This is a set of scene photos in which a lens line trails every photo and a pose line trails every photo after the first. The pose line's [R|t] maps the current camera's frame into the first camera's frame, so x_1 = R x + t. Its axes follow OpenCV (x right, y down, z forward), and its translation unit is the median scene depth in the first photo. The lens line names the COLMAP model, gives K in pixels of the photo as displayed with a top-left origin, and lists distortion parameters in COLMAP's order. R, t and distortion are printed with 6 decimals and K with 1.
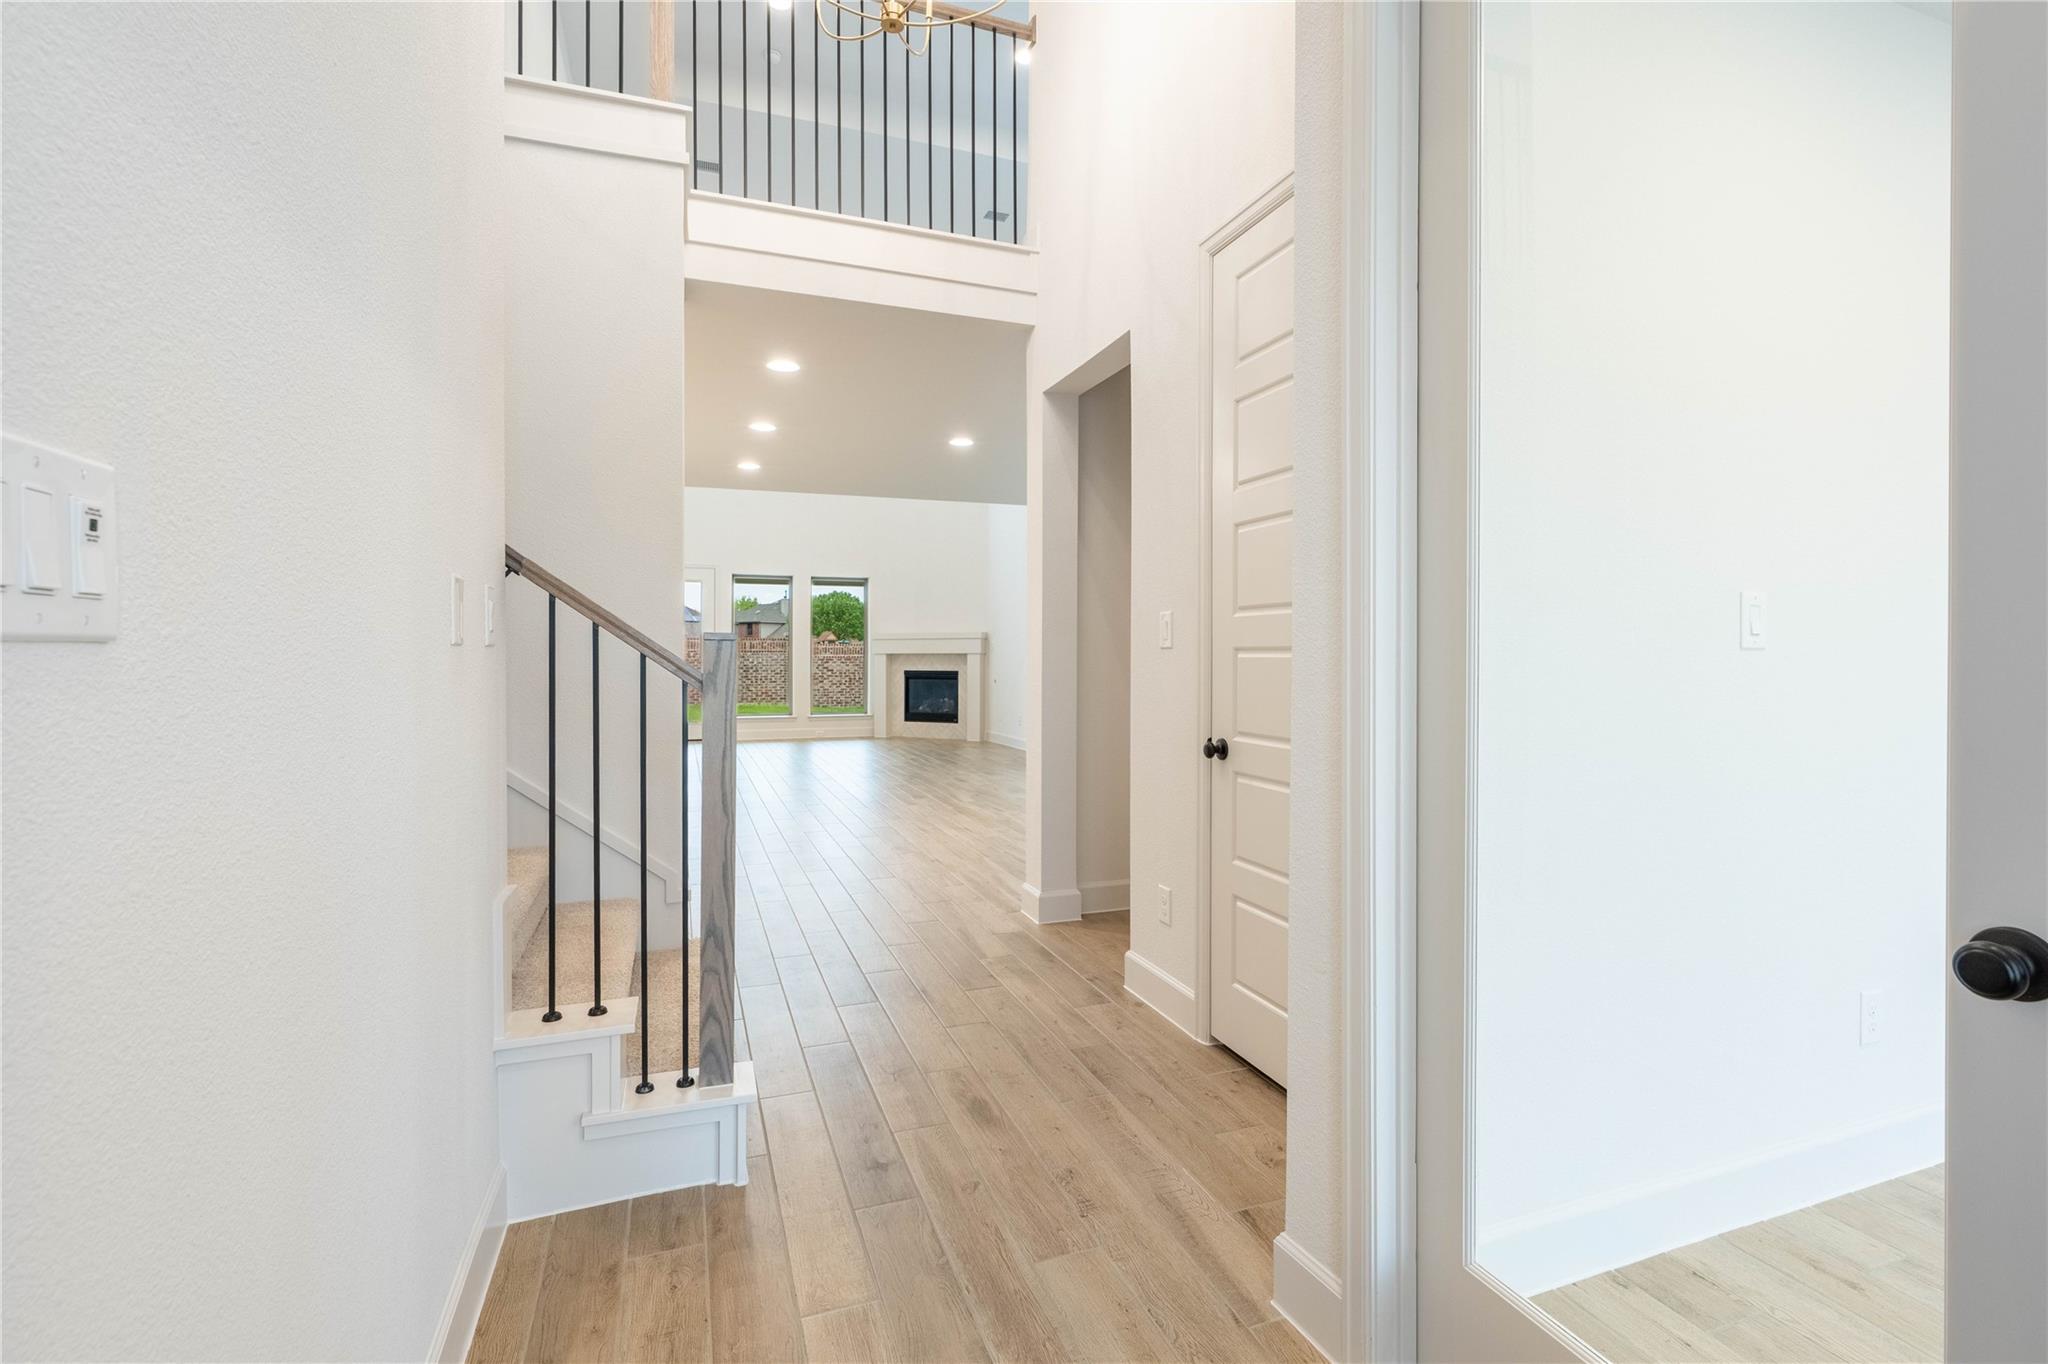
lens RADIAL K [[921.7, 0, 1066.7], [0, 921.7, 663.3], [0, 0, 1]] dist [-0.002274, -0.000527]
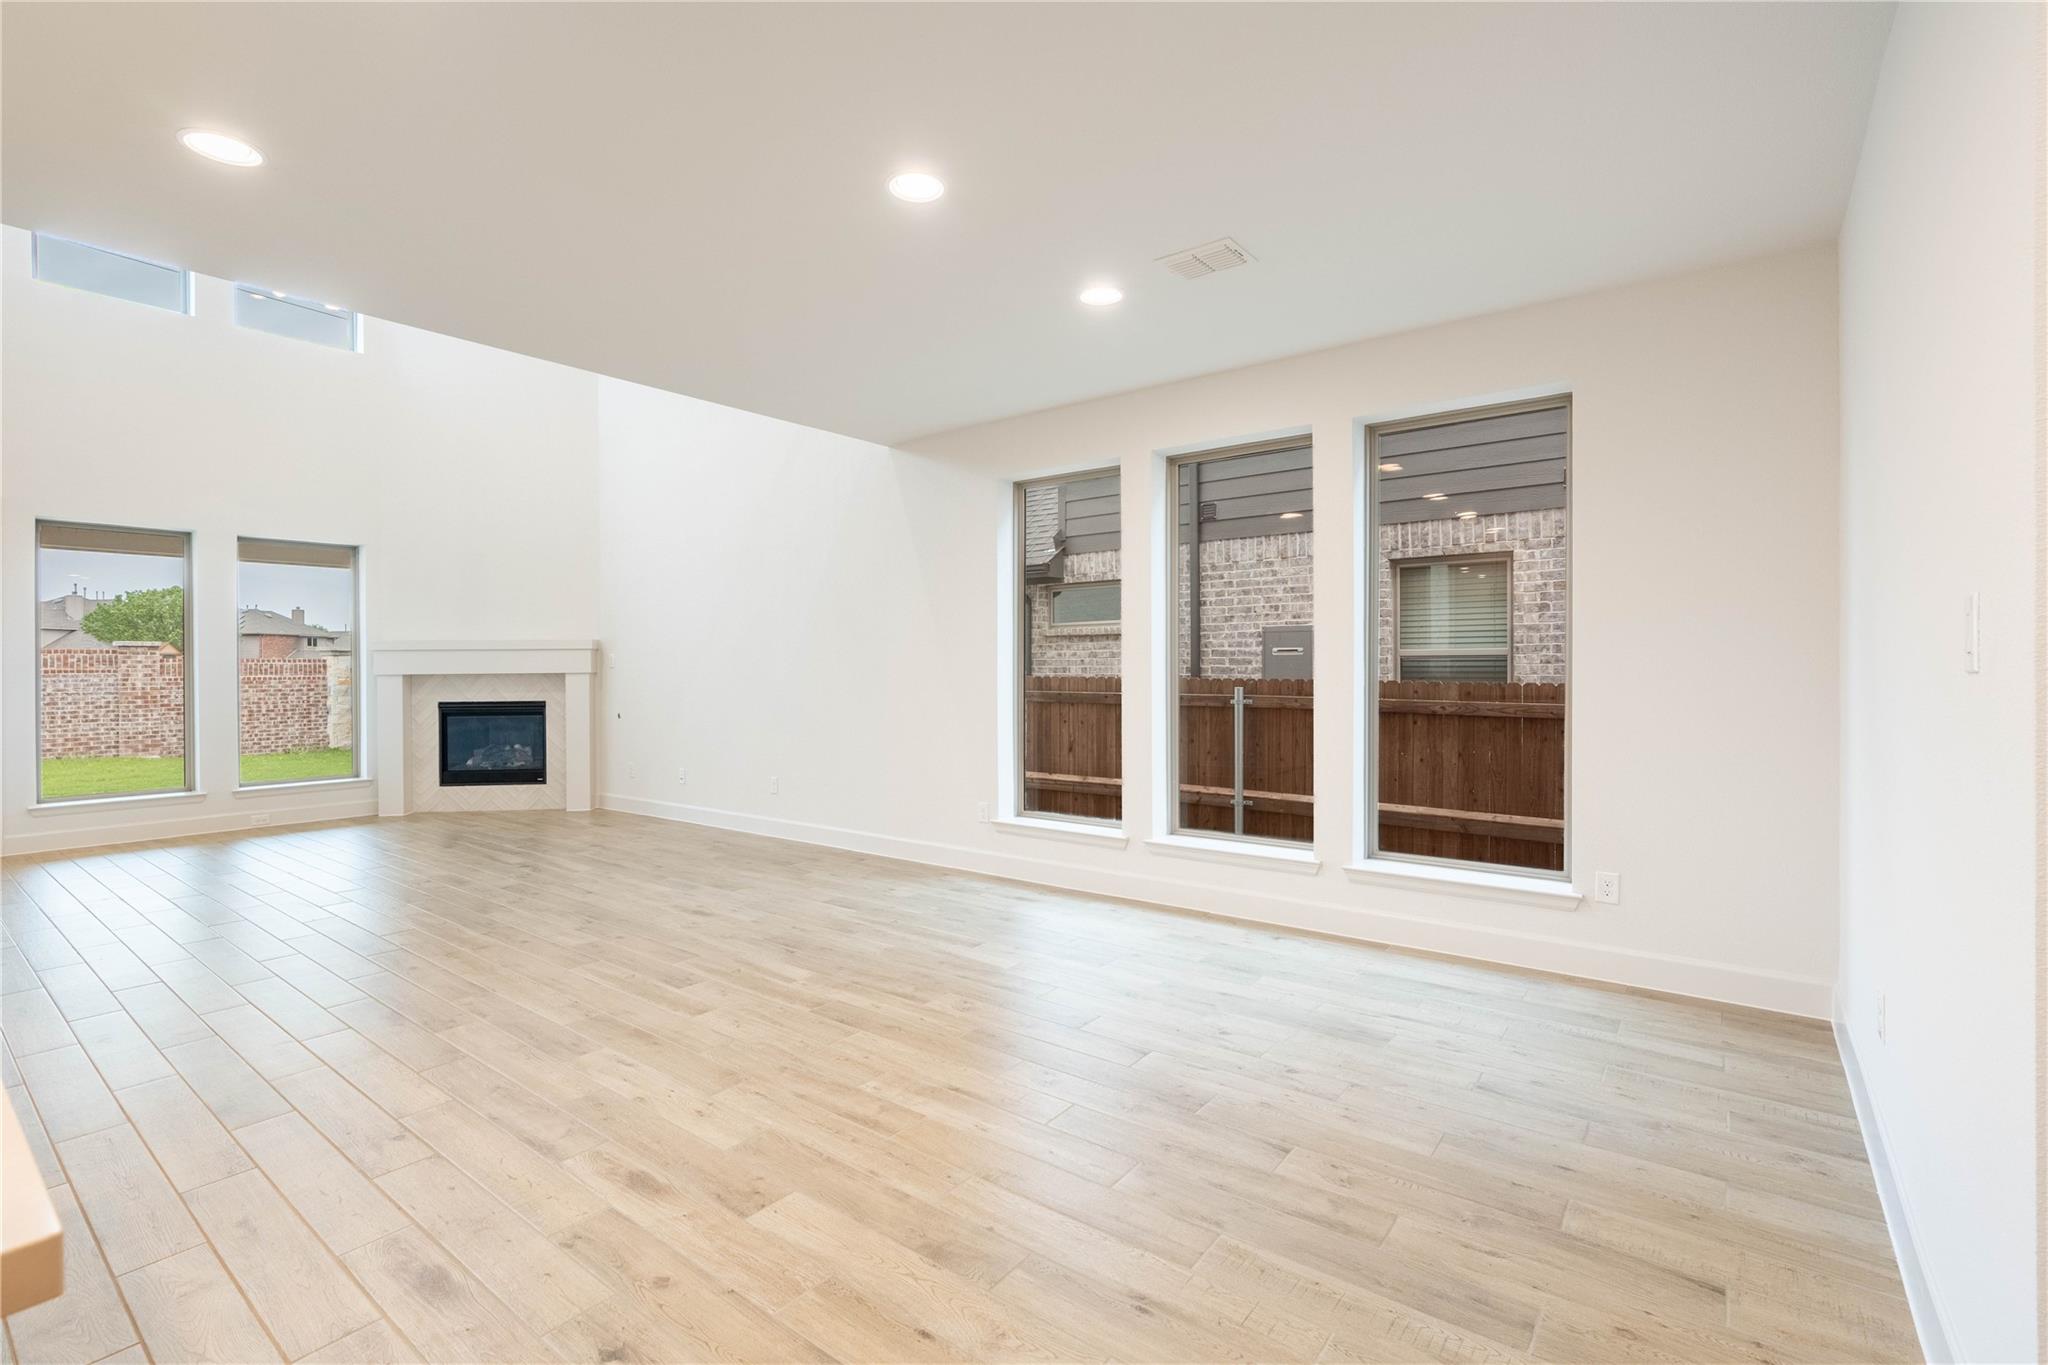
lens RADIAL K [[921.7, 0, 1024.1], [0, 921.7, 685.9], [0, 0, 1]] dist [-0.002274, -0.000527]
pose [[0.872682, -0.002452, 0.488283, -0.136178], [0.001815, 0.999997, 0.001776, -0.002631], [-0.488286, -0.000664, 0.872683, 0.287871]]
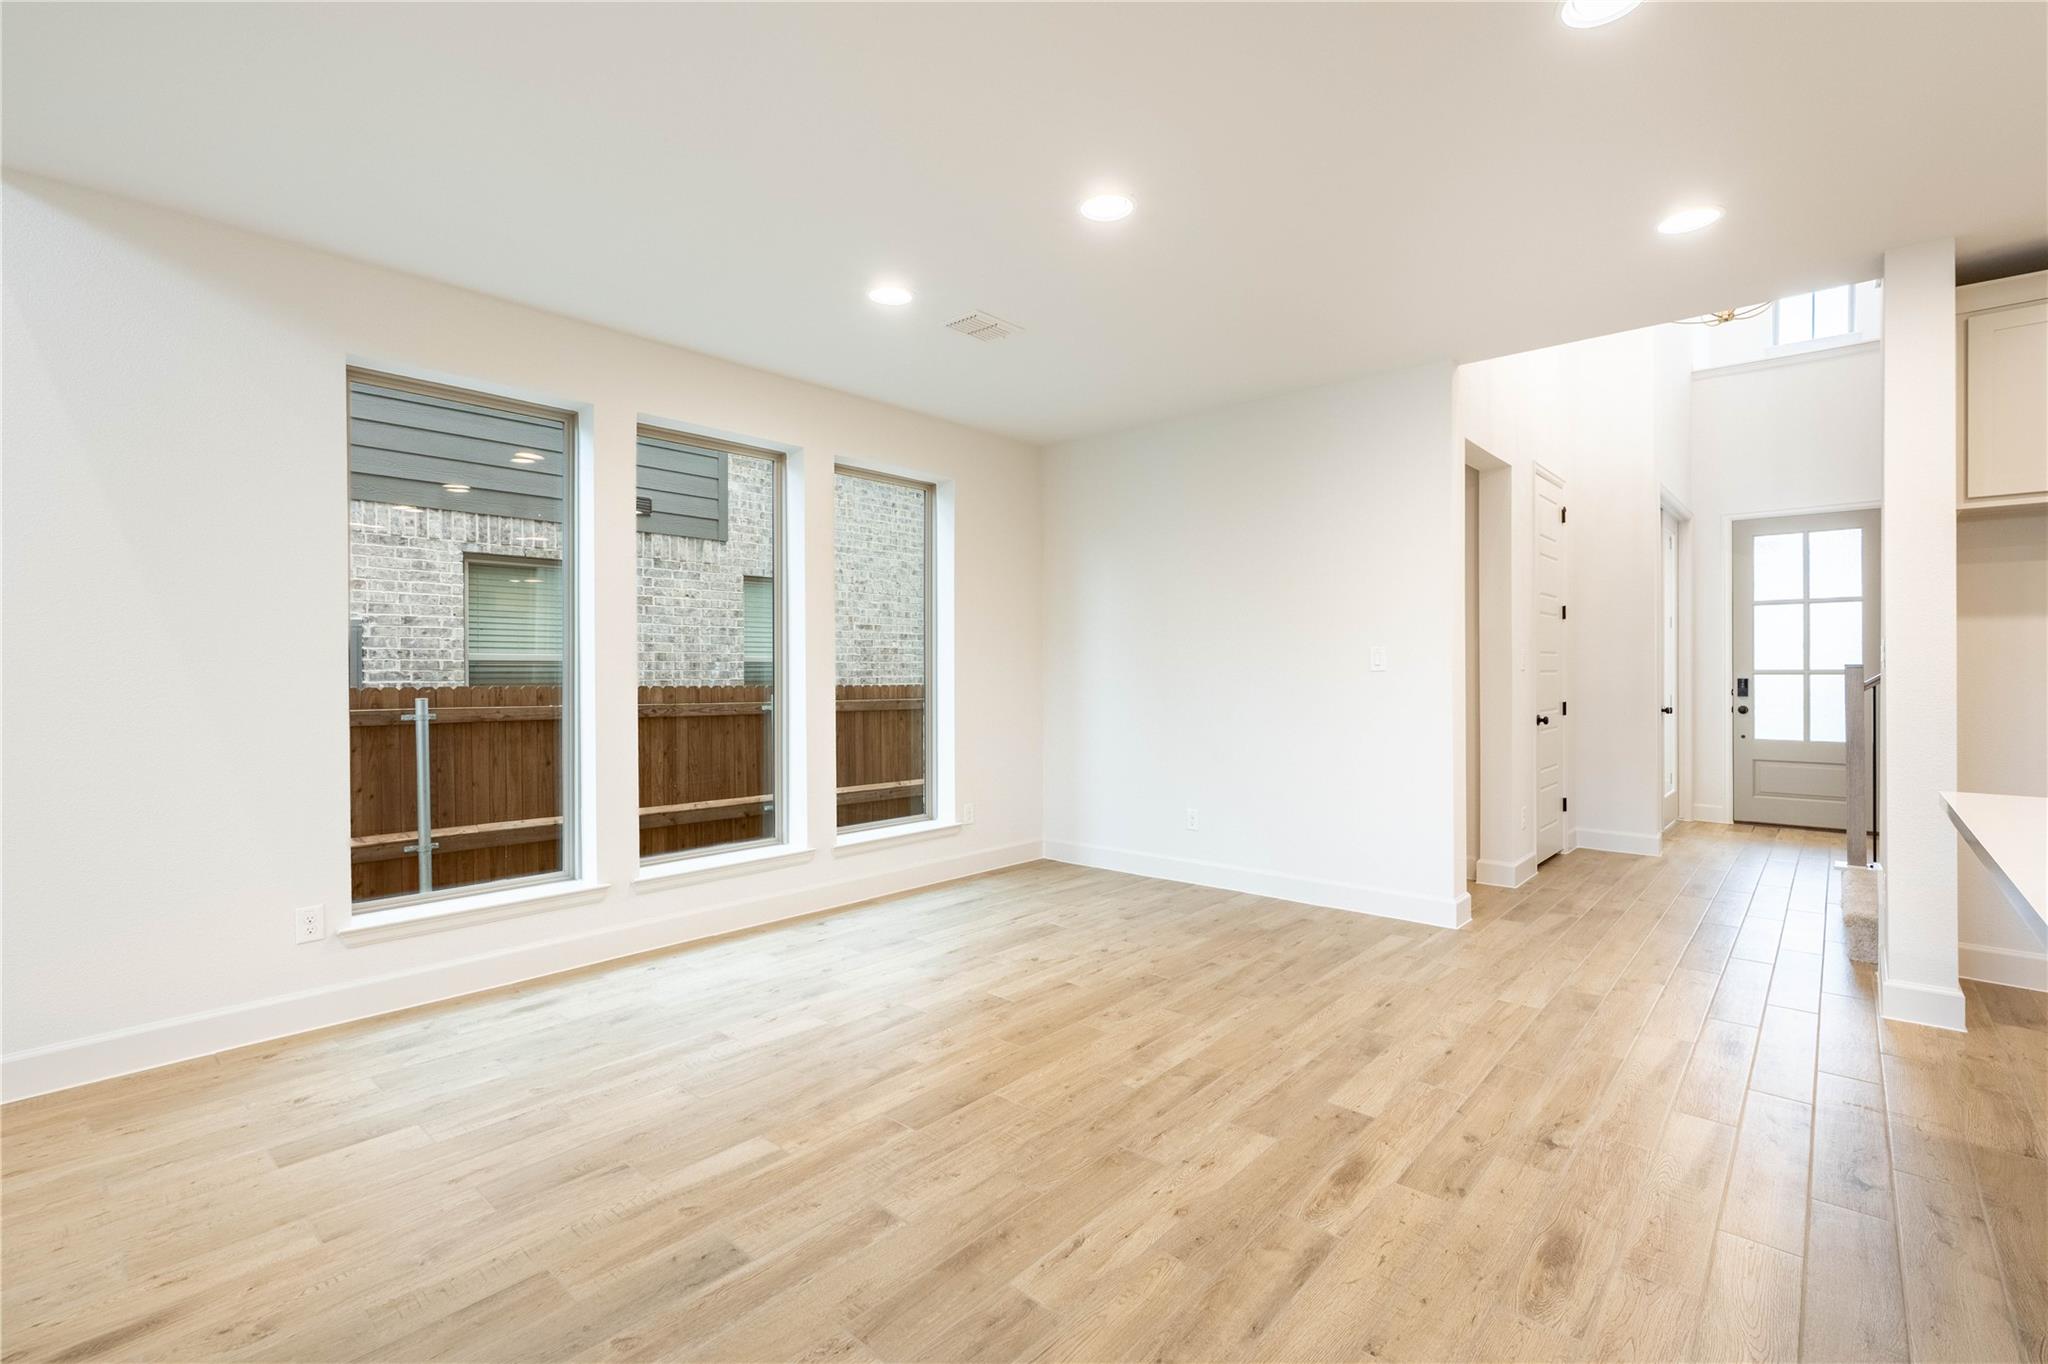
lens RADIAL K [[921.7, 0, 1025.5], [0, 921.7, 682.6], [0, 0, 1]] dist [-0.002274, -0.000527]
pose [[-0.431461, 0.001268, 0.902131, -1.024905], [0.019384, 0.999781, 0.007866, -0.024582], [-0.901923, 0.020881, -0.431391, 2.834001]]
